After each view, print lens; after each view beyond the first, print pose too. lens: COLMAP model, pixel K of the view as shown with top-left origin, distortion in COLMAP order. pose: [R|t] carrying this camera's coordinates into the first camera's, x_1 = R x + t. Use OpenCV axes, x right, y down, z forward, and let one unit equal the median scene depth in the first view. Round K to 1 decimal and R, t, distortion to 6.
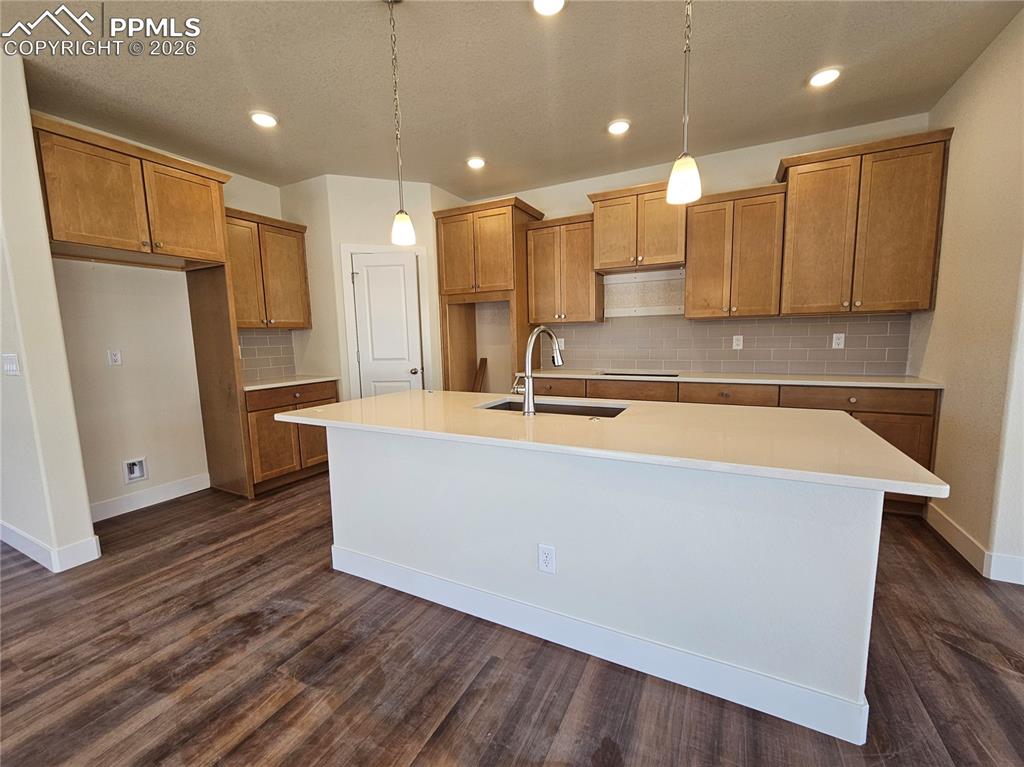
lens RADIAL K [[420.2, 0, 517.3], [0, 420.2, 385.8], [0, 0, 1]] dist [-0.002657, 0.001227]
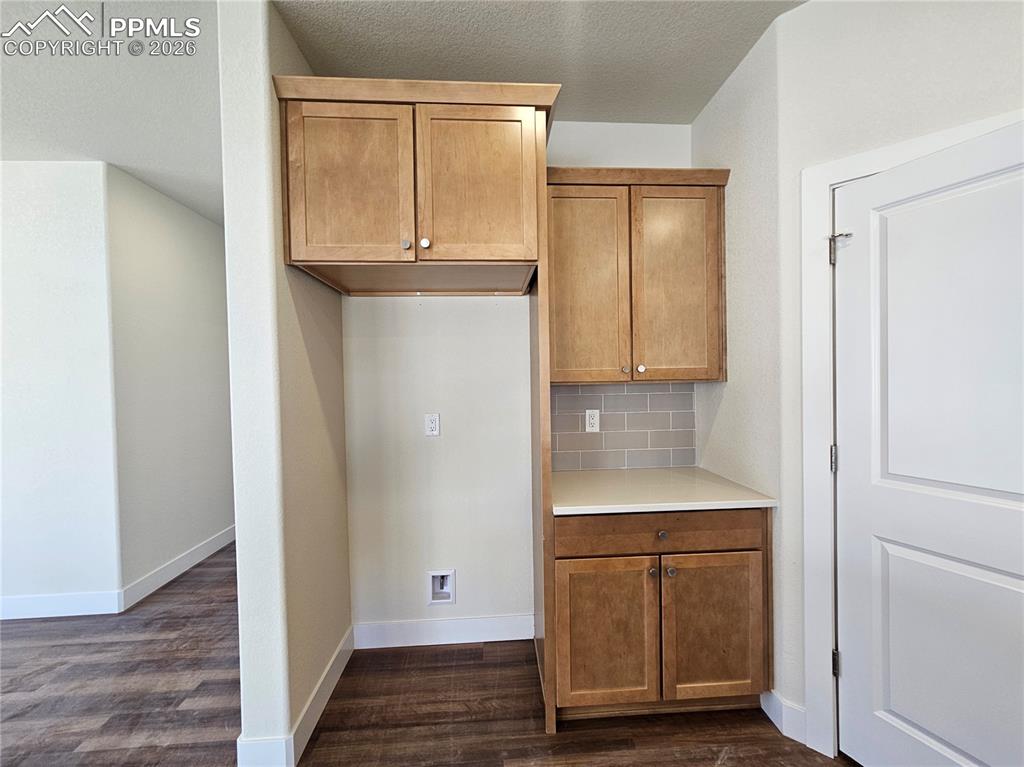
lens RADIAL K [[420.2, 0, 514.5], [0, 420.2, 386.9], [0, 0, 1]] dist [-0.002657, 0.001227]
pose [[0.502507, 0.026865, -0.864156, -0.221642], [-0.097459, 0.994907, -0.025743, -0.104833], [0.859063, 0.097156, 0.502565, 0.620185]]
